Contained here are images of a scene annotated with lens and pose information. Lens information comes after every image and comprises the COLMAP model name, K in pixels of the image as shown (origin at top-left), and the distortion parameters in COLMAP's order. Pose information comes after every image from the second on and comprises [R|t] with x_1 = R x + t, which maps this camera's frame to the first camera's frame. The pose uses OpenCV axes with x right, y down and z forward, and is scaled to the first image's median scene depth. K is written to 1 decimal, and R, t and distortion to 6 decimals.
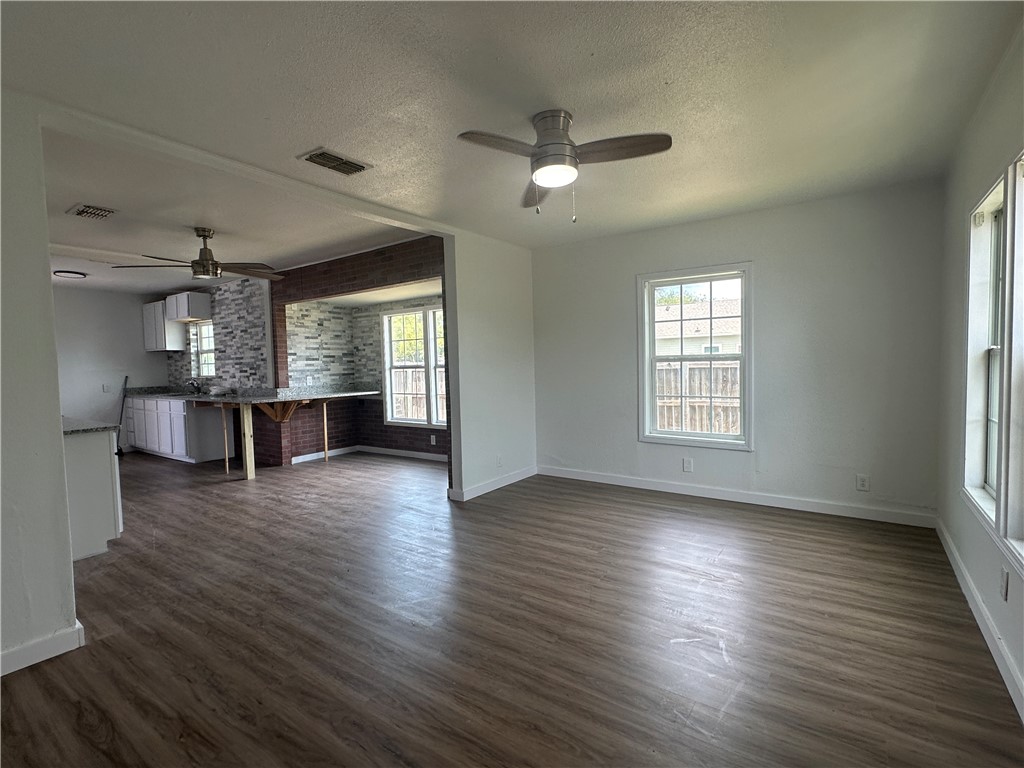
lens RADIAL K [[485.1, 0, 511.9], [0, 485.1, 386.3], [0, 0, 1]] dist [-0.002986, 0.000697]
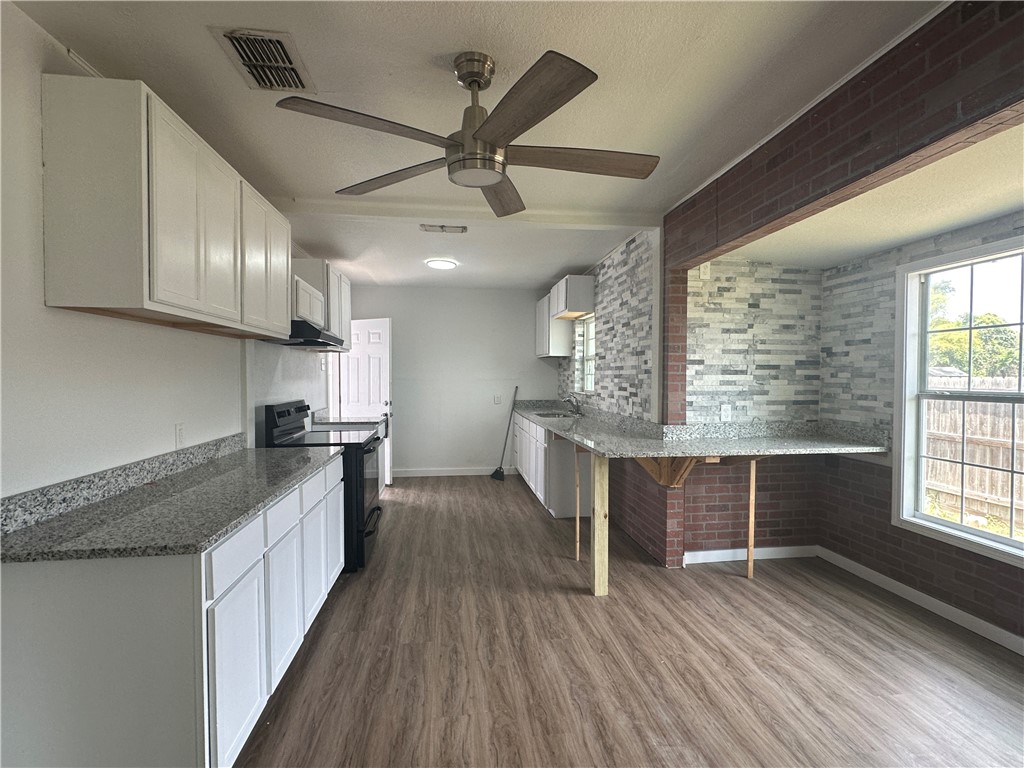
lens RADIAL K [[485.1, 0, 511.0], [0, 485.1, 388.4], [0, 0, 1]] dist [-0.002986, 0.000697]
pose [[0.667966, 0.045949, -0.742772, -0.177392], [-0.054286, 0.998441, 0.012947, -0.030812], [0.742210, 0.031674, 0.669419, 0.458052]]
